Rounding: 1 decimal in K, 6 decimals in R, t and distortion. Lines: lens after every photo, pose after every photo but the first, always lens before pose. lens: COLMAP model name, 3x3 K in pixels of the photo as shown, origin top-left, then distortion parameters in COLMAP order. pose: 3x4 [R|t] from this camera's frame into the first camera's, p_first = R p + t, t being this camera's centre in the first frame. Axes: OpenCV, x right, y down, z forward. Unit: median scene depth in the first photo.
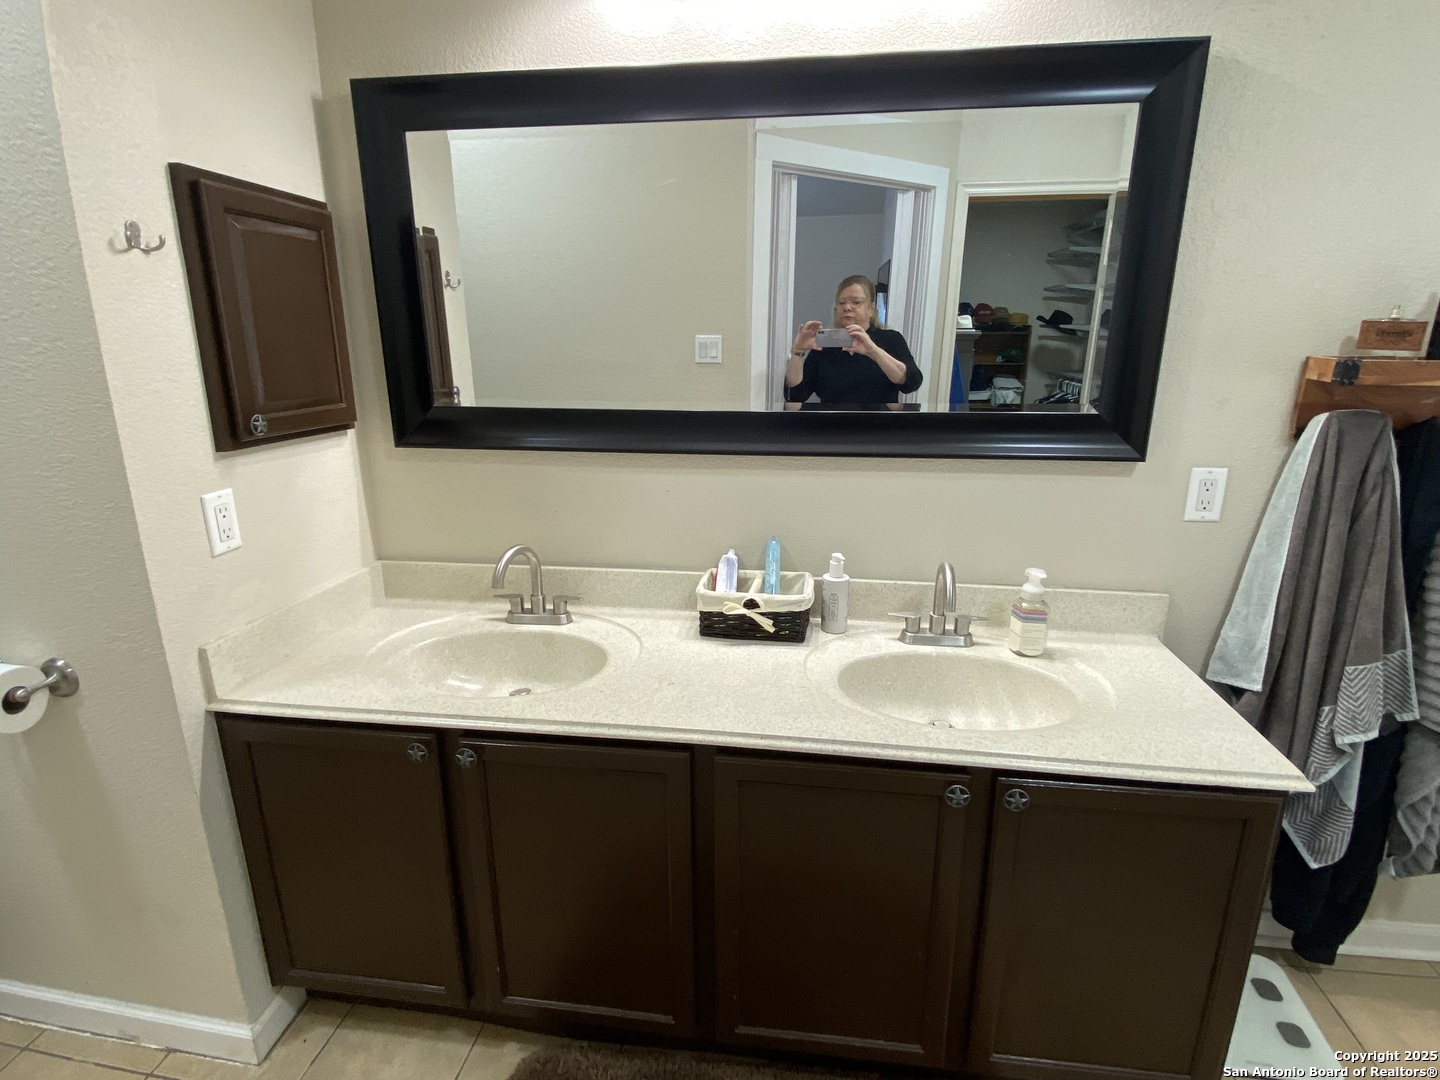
lens RADIAL K [[714.1, 0, 718.7], [0, 714.1, 541.4], [0, 0, 1]] dist [-0.014270, -0.002435]
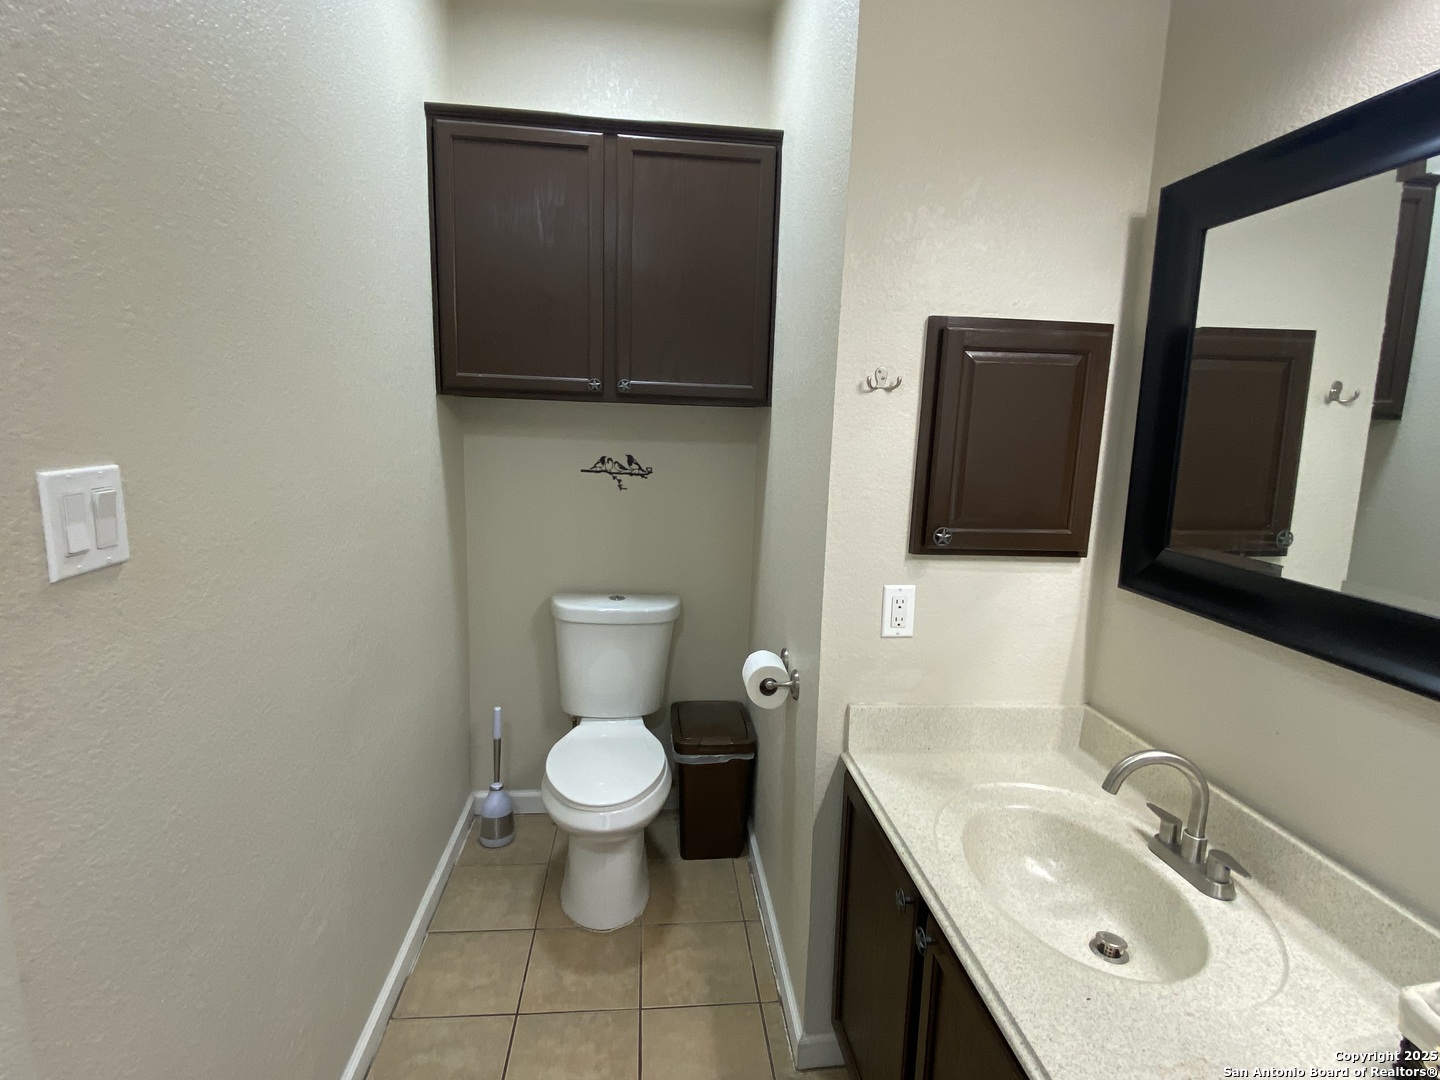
lens RADIAL K [[714.1, 0, 716.8], [0, 714.1, 528.4], [0, 0, 1]] dist [-0.014270, -0.002435]
pose [[0.220307, 0.143068, -0.964881, 0.279060], [-0.292590, 0.953328, 0.074550, -0.130311], [0.930514, 0.265891, 0.251885, 0.330715]]
